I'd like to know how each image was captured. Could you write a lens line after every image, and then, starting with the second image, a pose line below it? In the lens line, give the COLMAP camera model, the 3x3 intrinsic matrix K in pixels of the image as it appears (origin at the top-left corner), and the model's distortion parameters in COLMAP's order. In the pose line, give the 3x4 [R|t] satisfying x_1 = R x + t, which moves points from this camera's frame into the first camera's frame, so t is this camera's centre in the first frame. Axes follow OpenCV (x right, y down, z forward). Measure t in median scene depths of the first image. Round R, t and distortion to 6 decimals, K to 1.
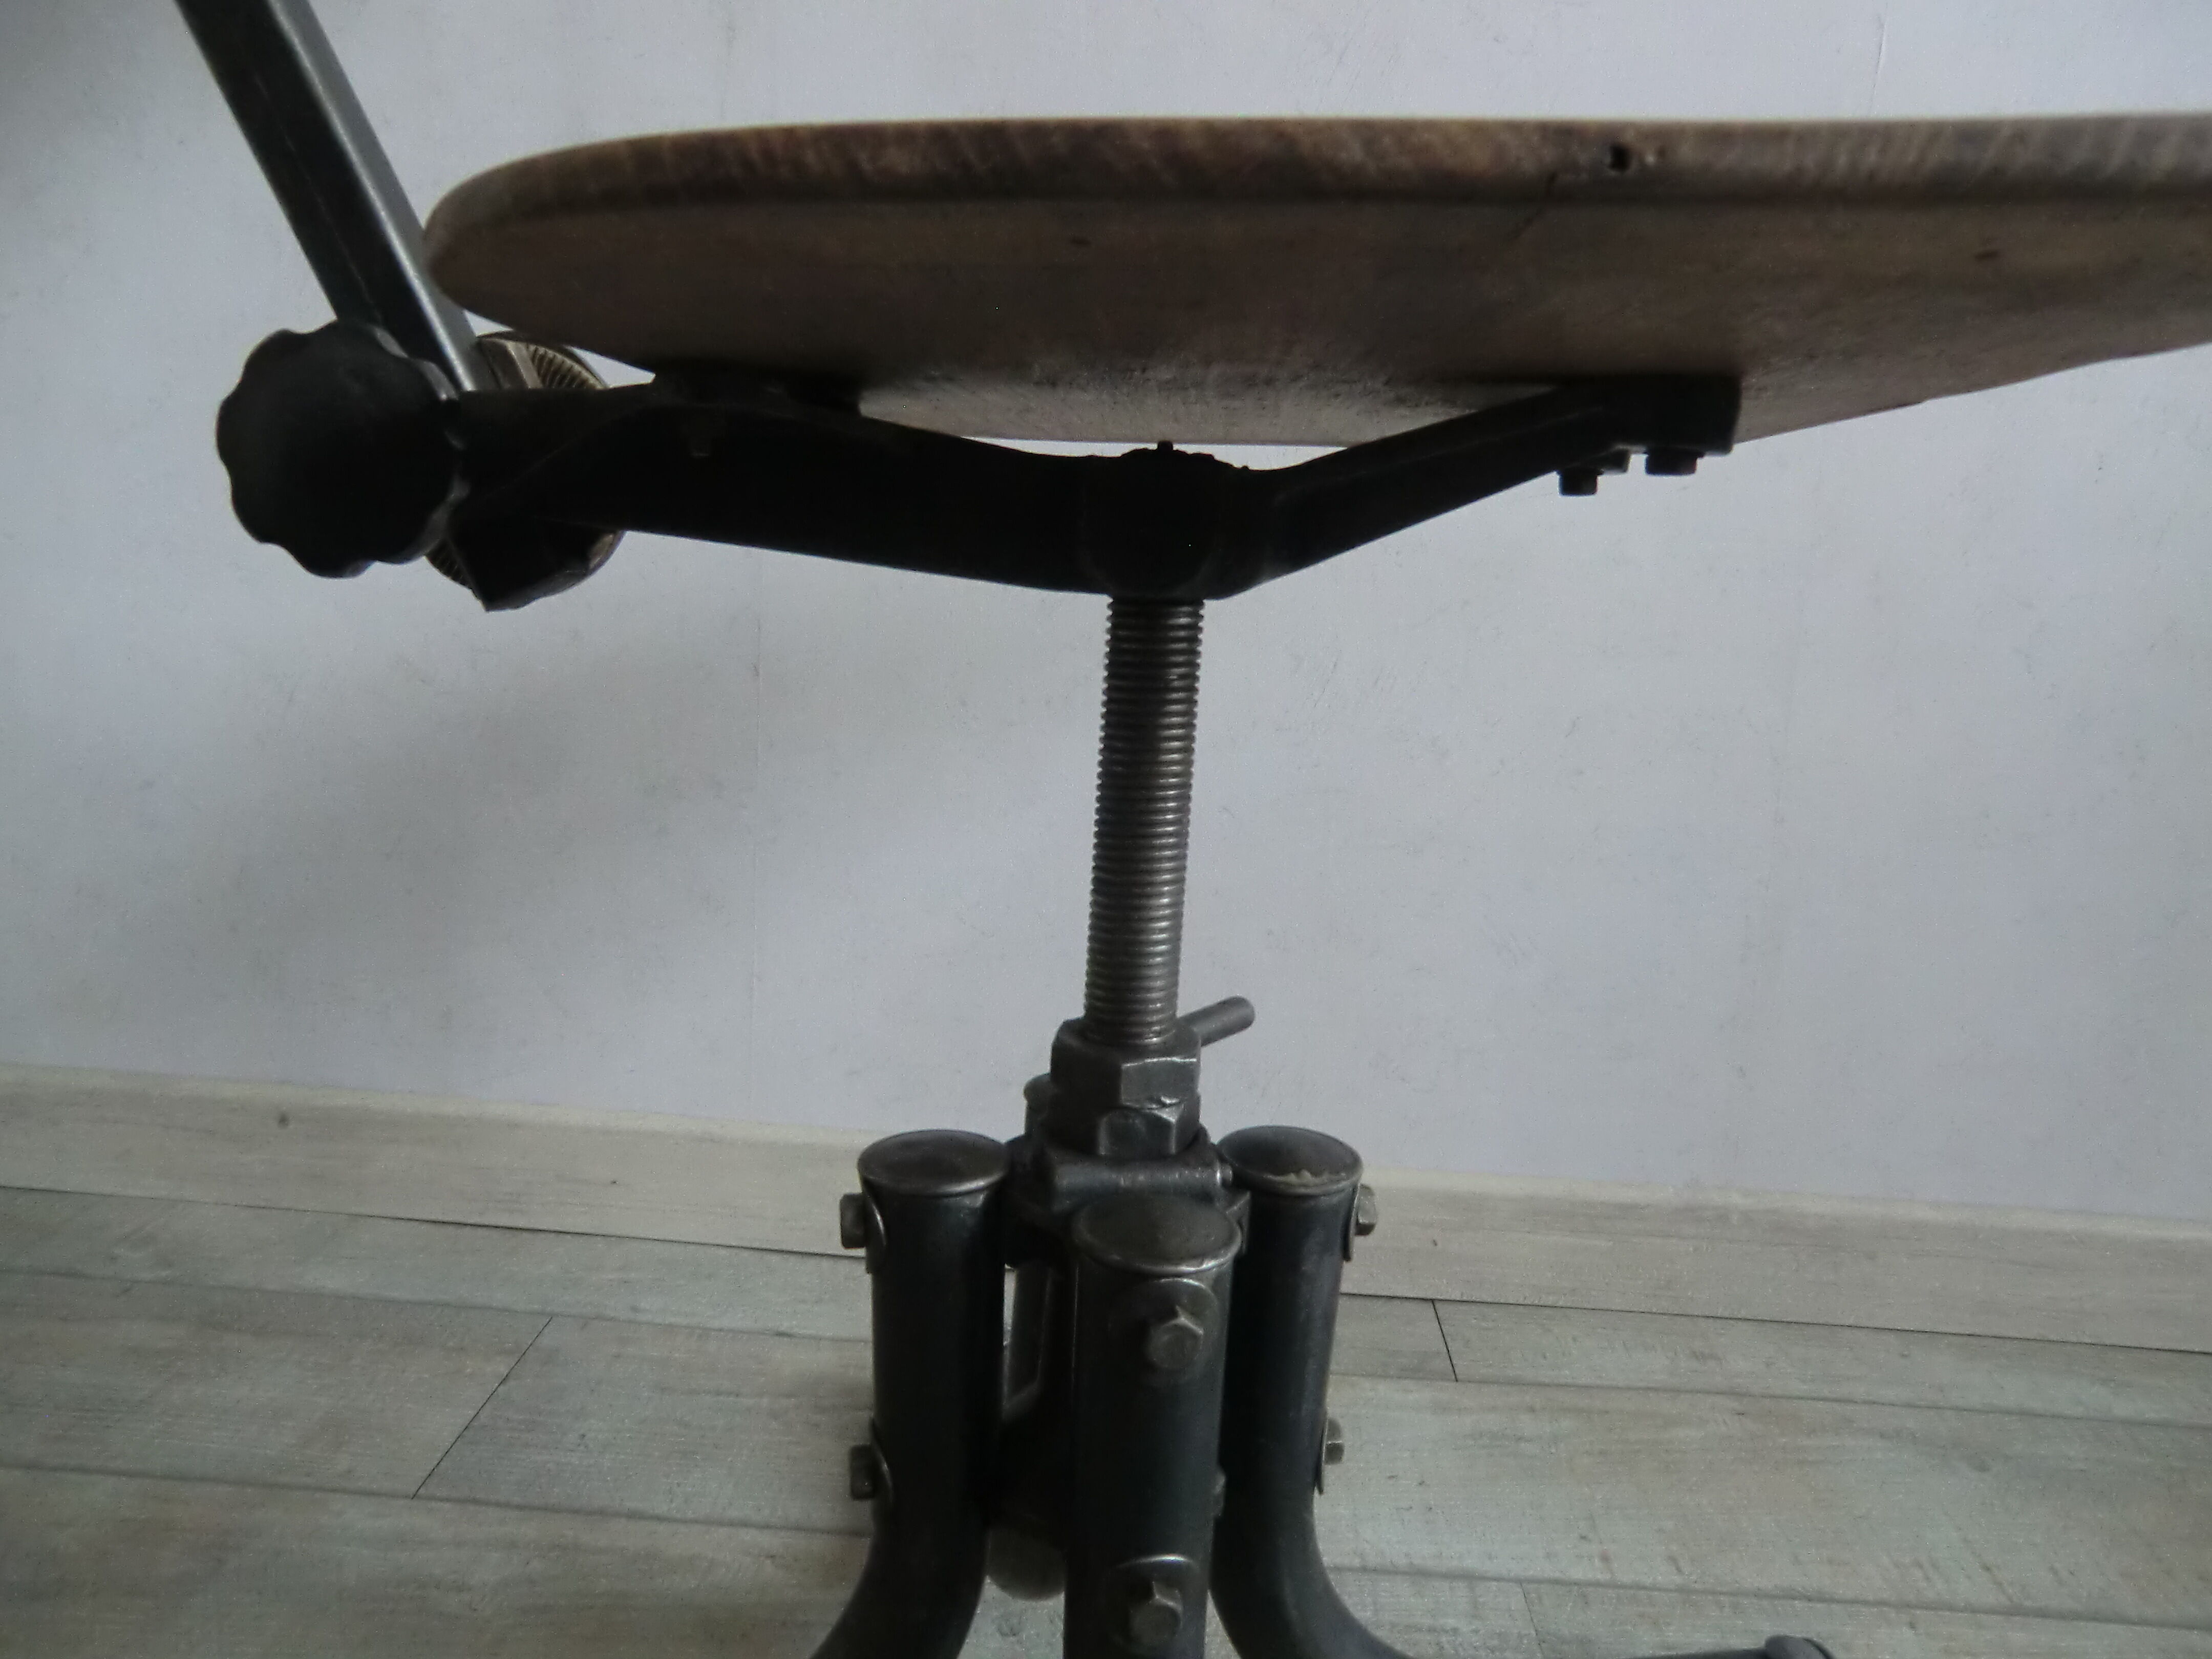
lens RADIAL K [[1602.9, 0, 1109.3], [0, 1602.9, 829.7], [0, 0, 1]] dist [-0.070823, 0.087957]
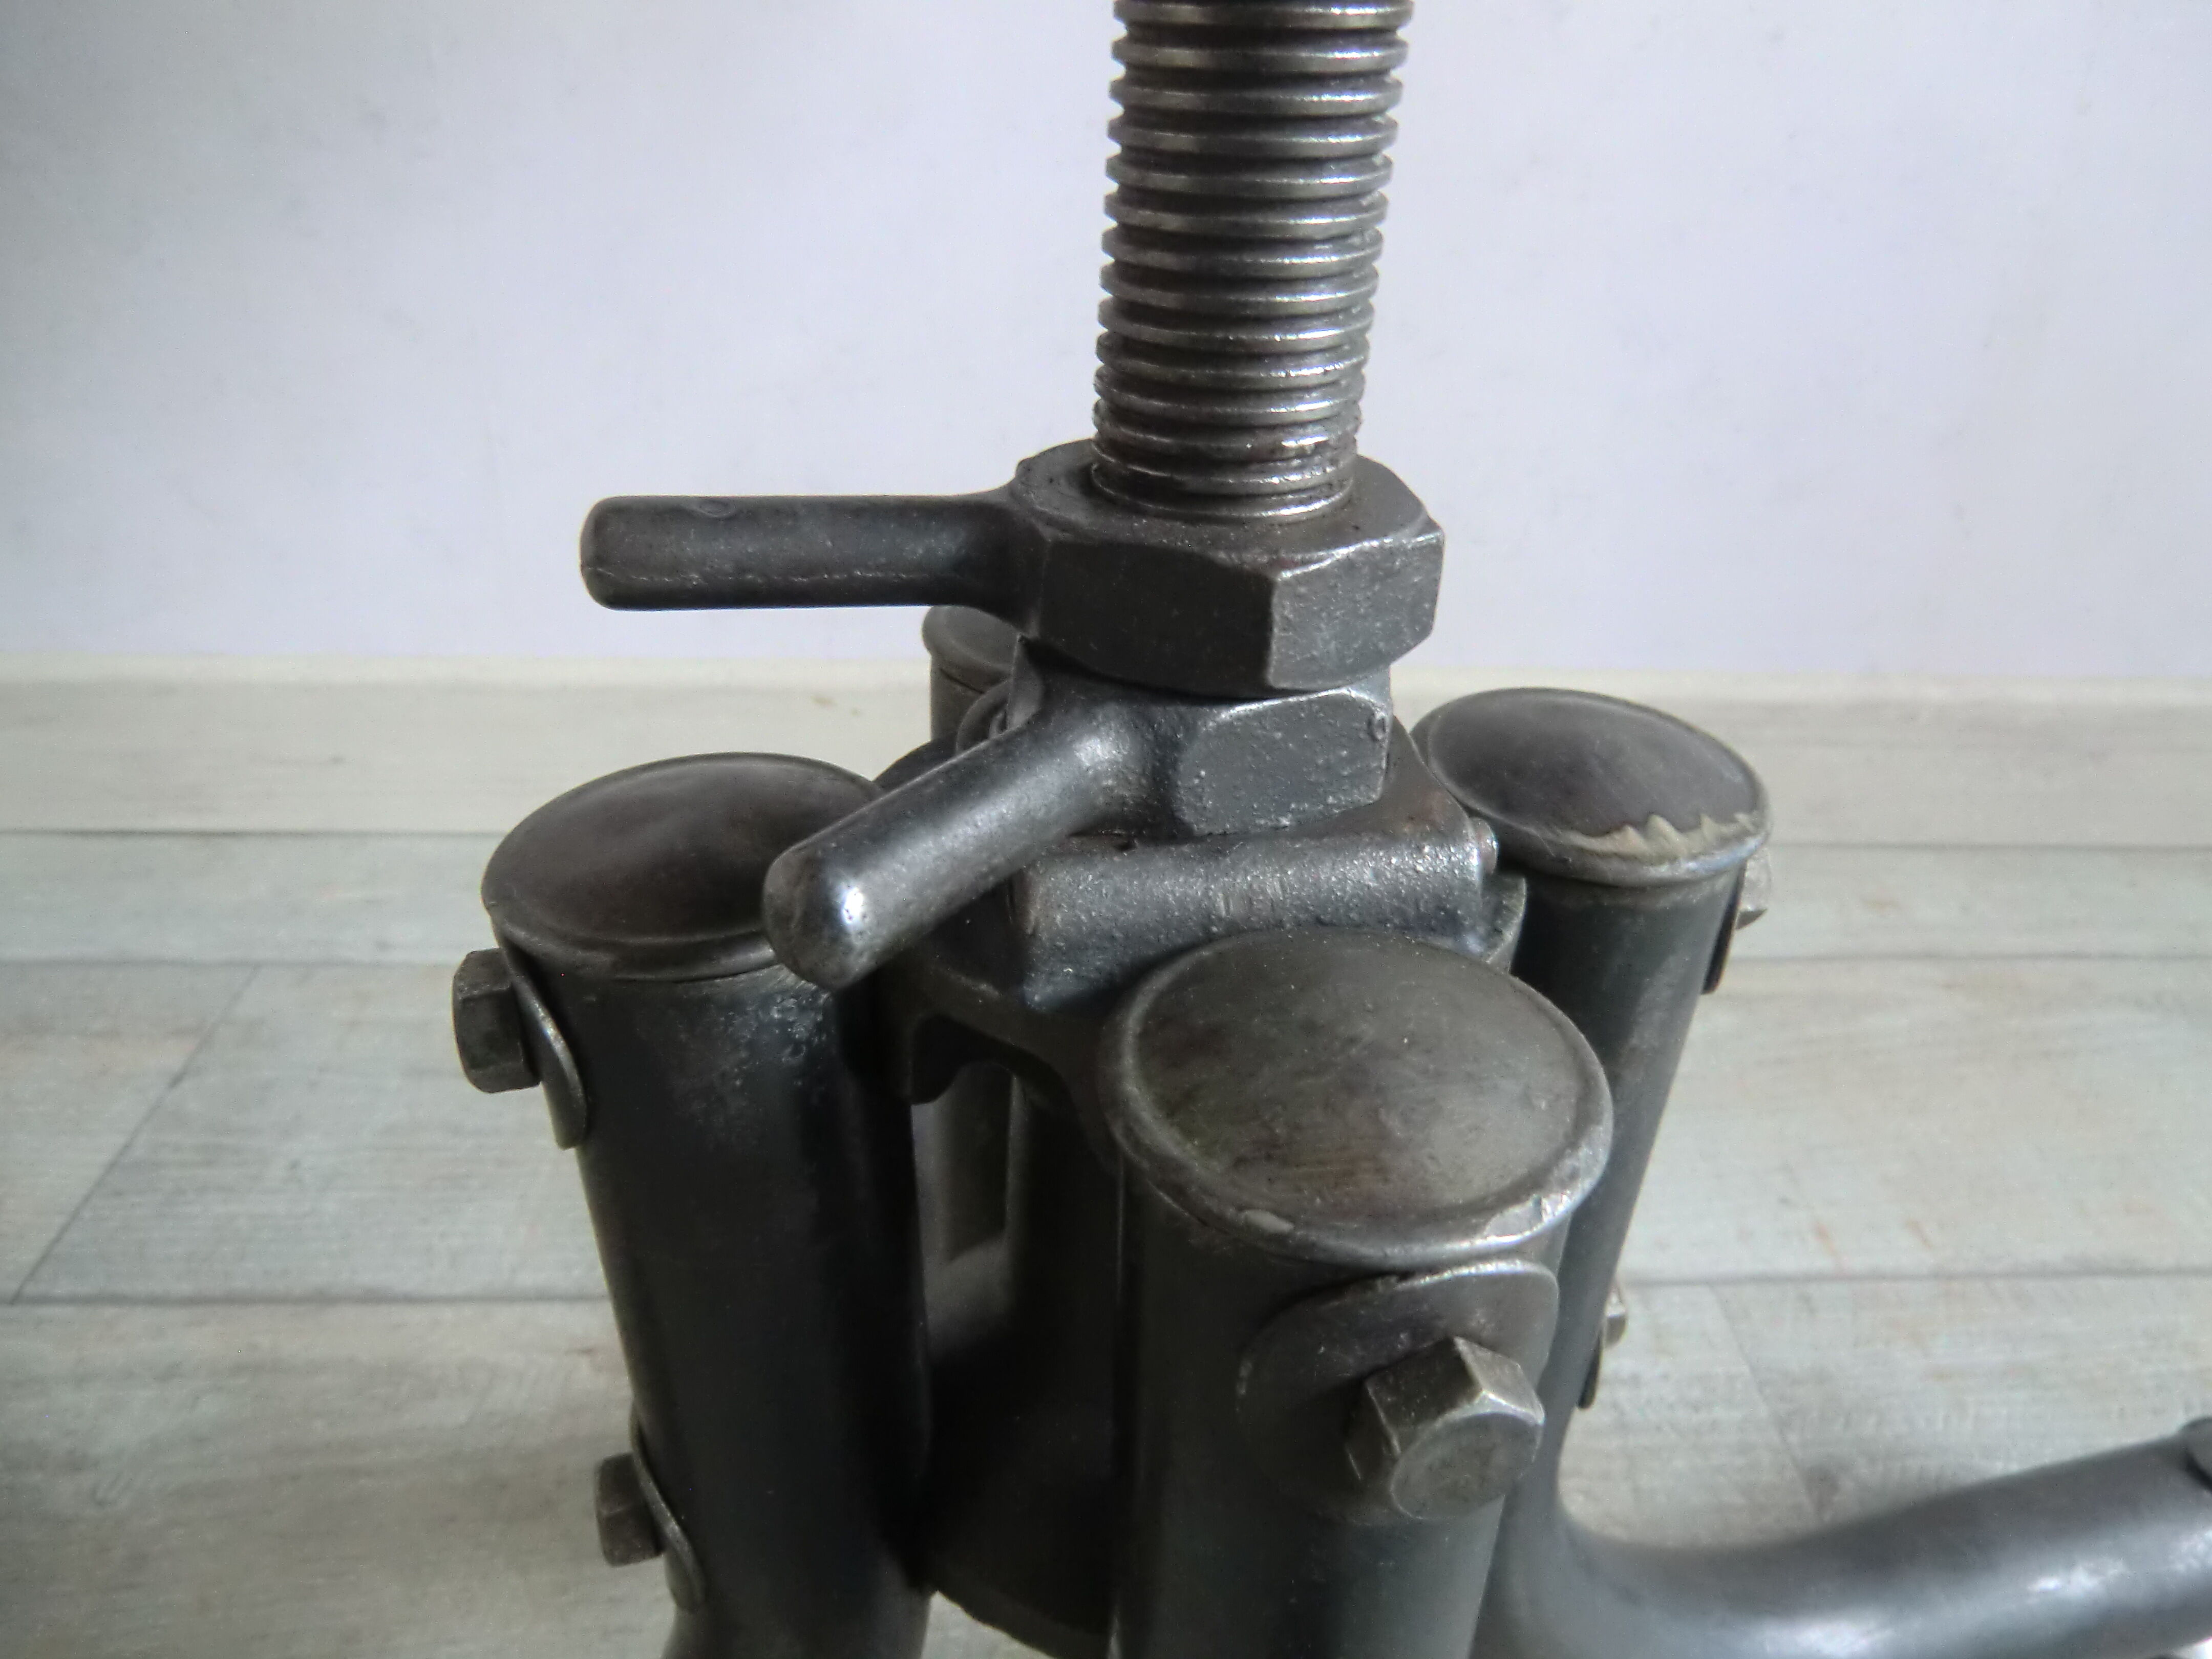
lens RADIAL K [[1602.9, 0, 1114.1], [0, 1602.9, 836.6], [0, 0, 1]] dist [-0.070823, 0.087957]
pose [[0.996458, -0.064372, 0.054117, -0.019680], [0.042975, 0.942904, 0.330280, 0.051476], [-0.072288, -0.326785, 0.942330, 0.396662]]
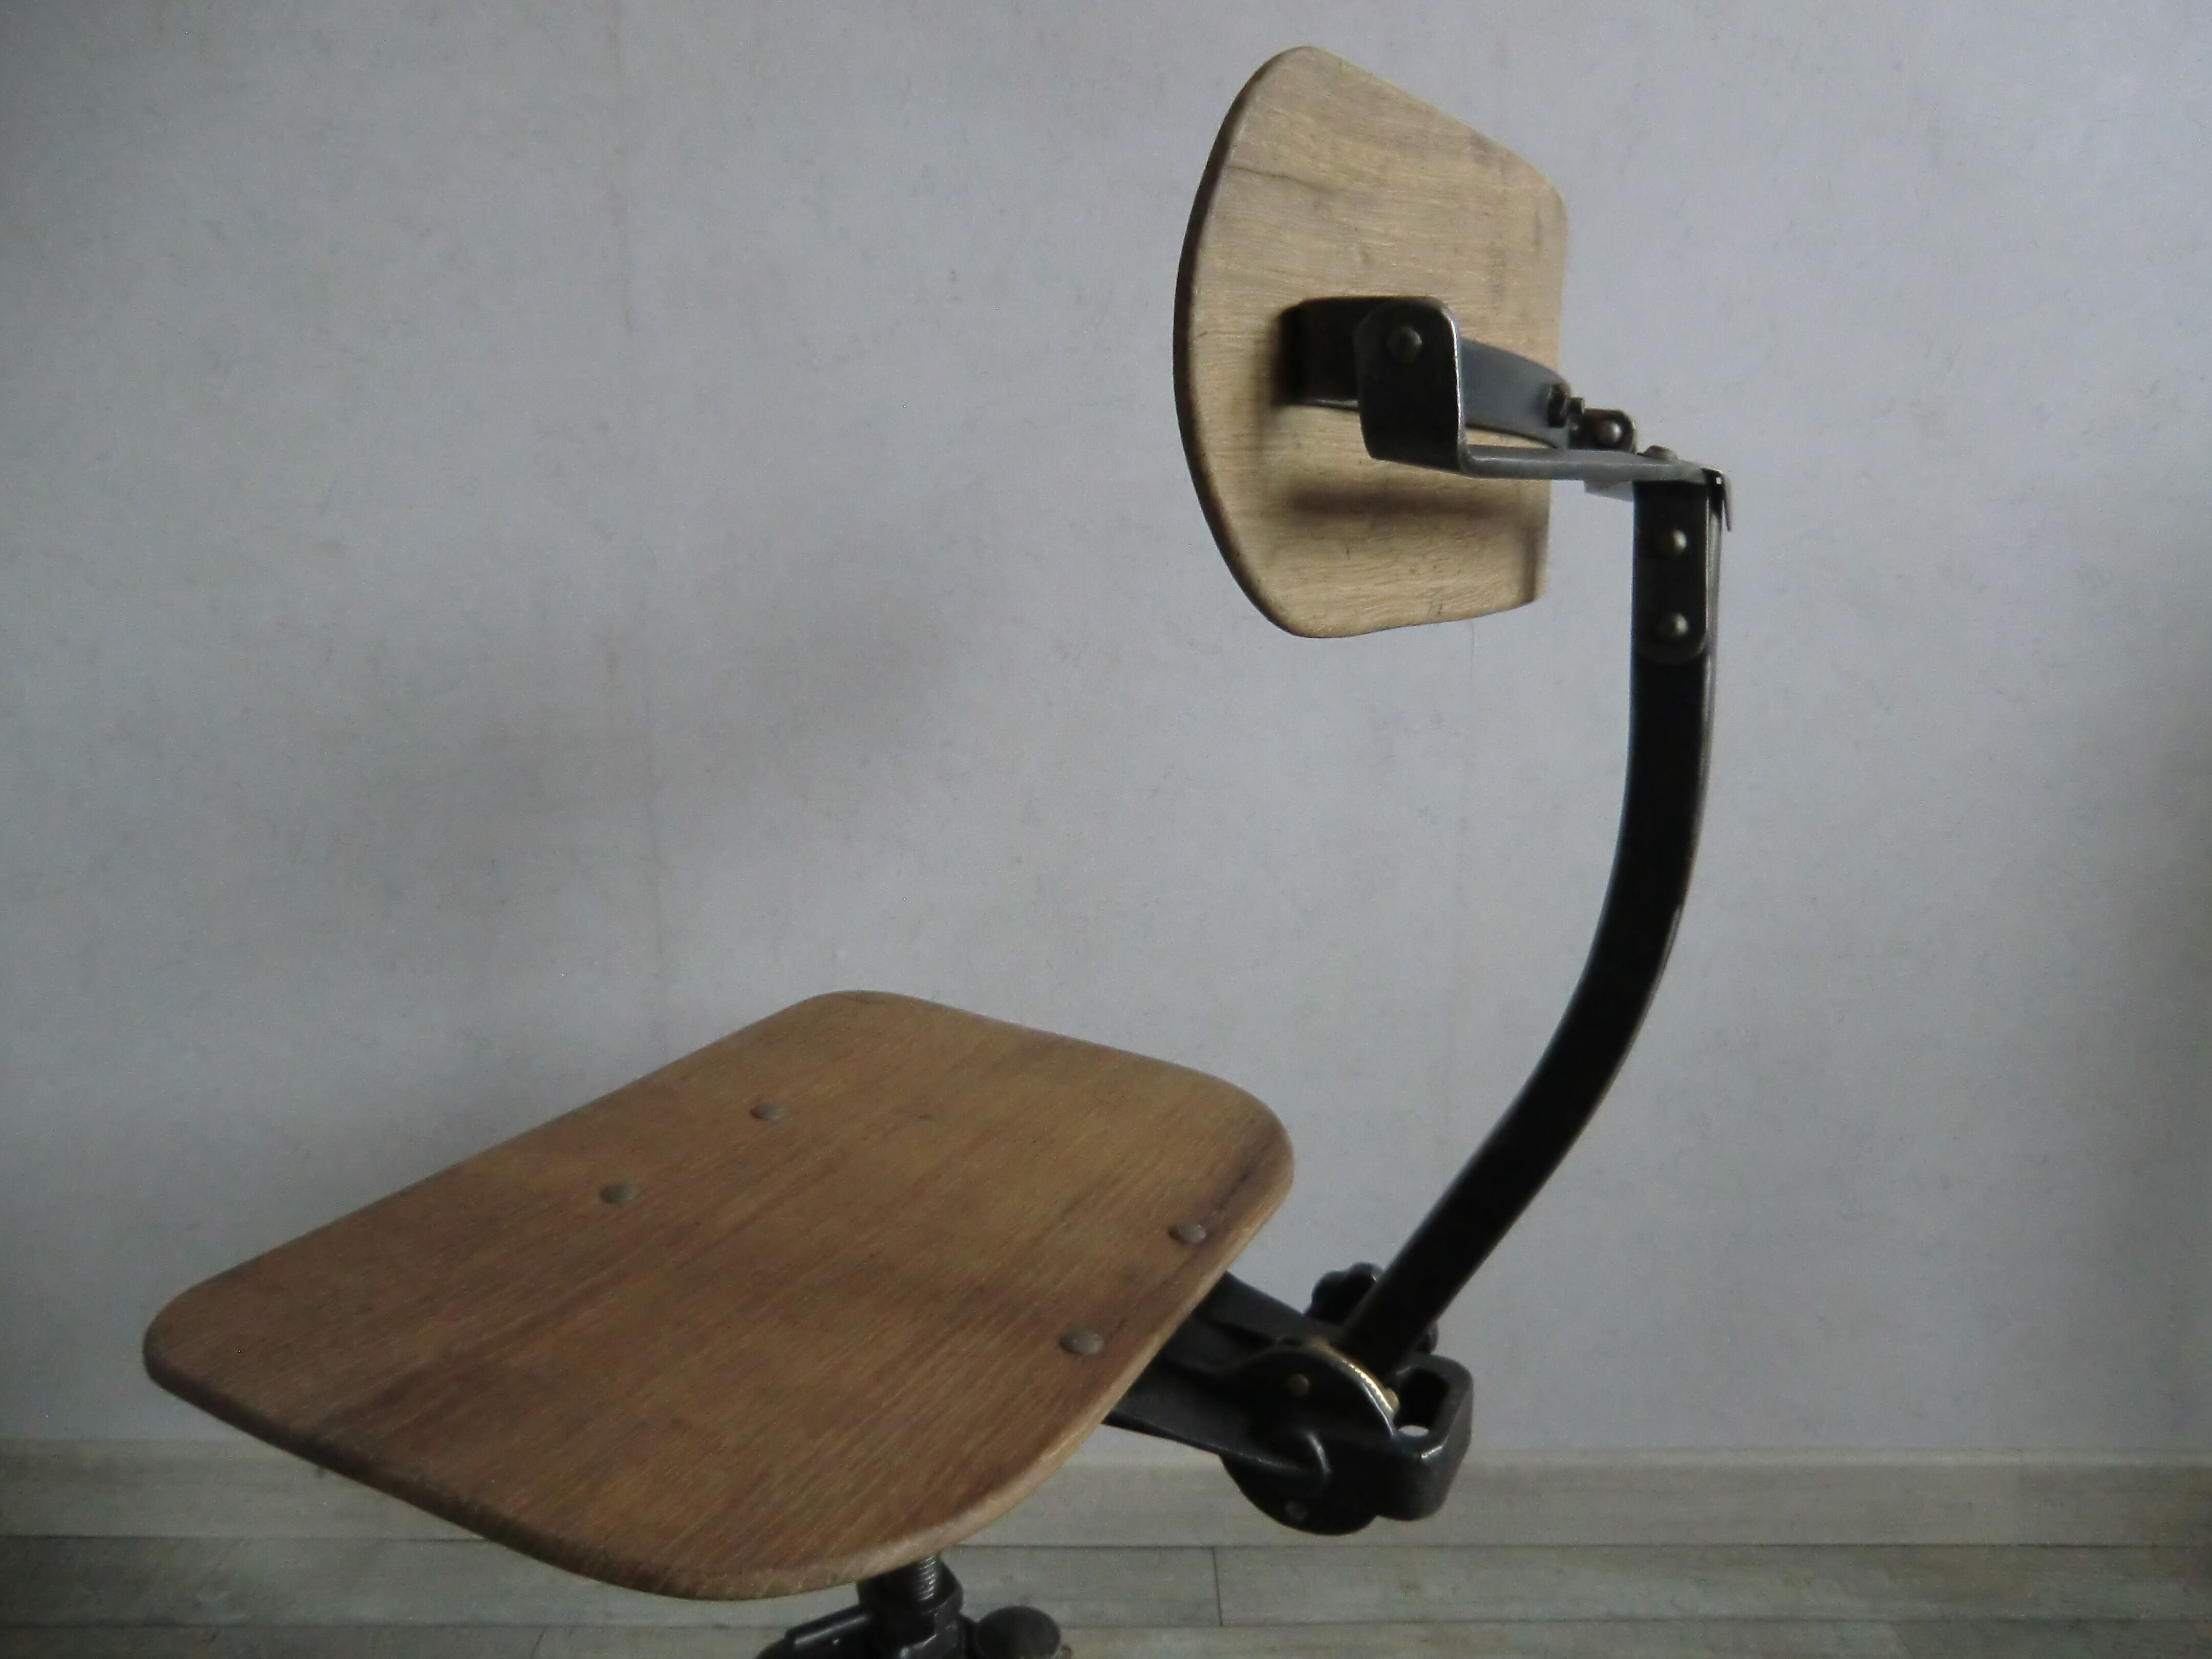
lens RADIAL K [[1602.9, 0, 1111.1], [0, 1602.9, 828.8], [0, 0, 1]] dist [-0.070823, 0.087957]
pose [[0.997540, -0.057275, 0.040410, 0.122272], [0.056640, 0.998255, 0.016691, -0.405420], [-0.041295, -0.014361, 0.999044, -0.380833]]
